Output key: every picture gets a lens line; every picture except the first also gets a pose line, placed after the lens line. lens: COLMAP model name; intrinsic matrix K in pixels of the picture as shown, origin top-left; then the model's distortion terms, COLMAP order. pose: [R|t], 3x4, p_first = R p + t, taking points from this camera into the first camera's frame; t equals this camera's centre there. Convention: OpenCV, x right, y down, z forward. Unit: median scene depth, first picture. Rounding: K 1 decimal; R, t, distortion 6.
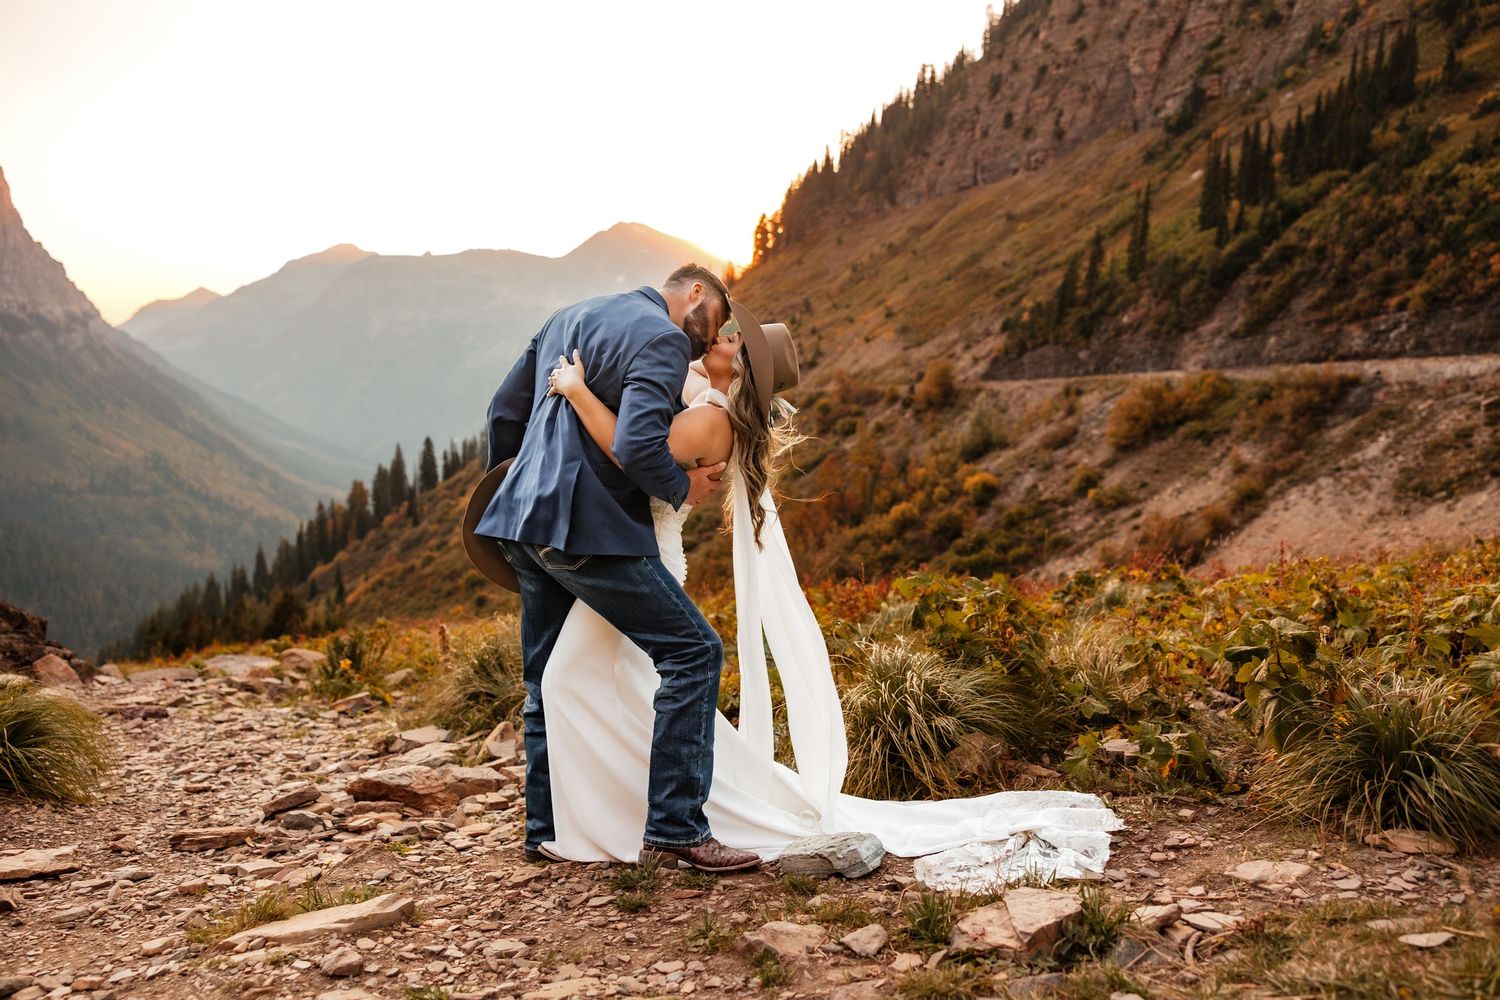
lens RADIAL K [[1184.8, 0, 768.8], [0, 1184.8, 499.3], [0, 0, 1]] dist [0.003229, 0.009374]
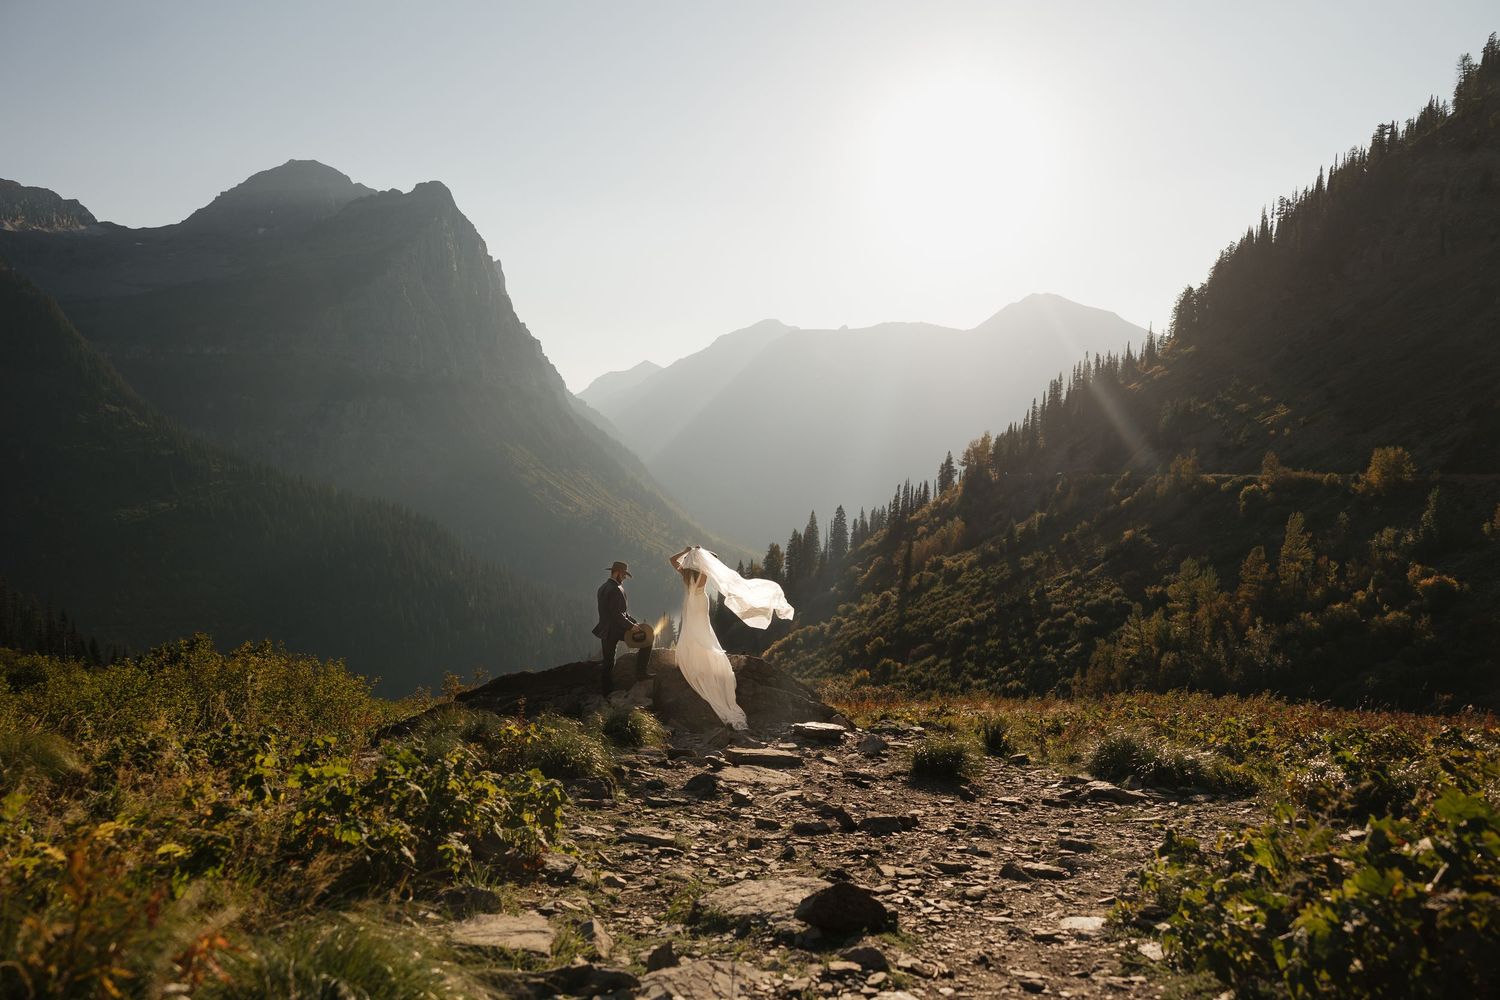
lens RADIAL K [[1184.8, 0, 746.6], [0, 1184.8, 502.1], [0, 0, 1]] dist [0.003229, 0.009374]
pose [[0.937411, 0.037732, -0.346174, -0.001549], [-0.057304, 0.997275, -0.046473, -0.002539], [0.343477, 0.063402, 0.937018, -0.015849]]
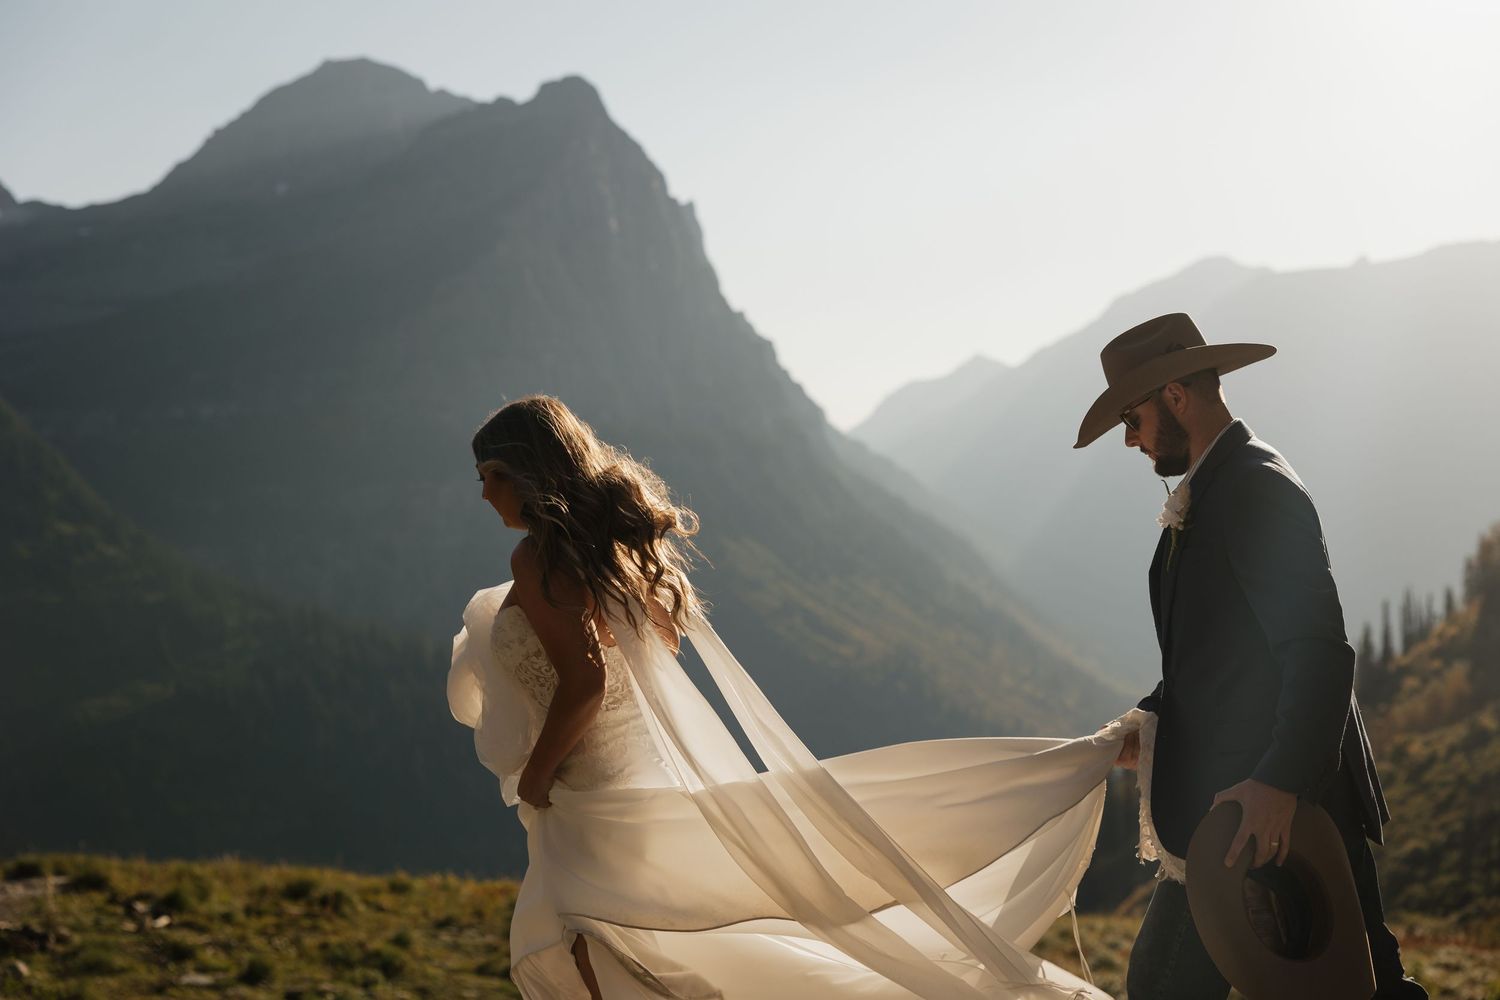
lens RADIAL K [[2270.0, 0, 717.8], [0, 2270.0, 464.8], [0, 0, 1]] dist [0.036925, 0.000000]
pose [[0.847146, -0.051300, -0.528879, 0.096802], [-0.008677, 0.993860, -0.110301, -0.014930], [0.531290, 0.098031, 0.841499, -0.147148]]
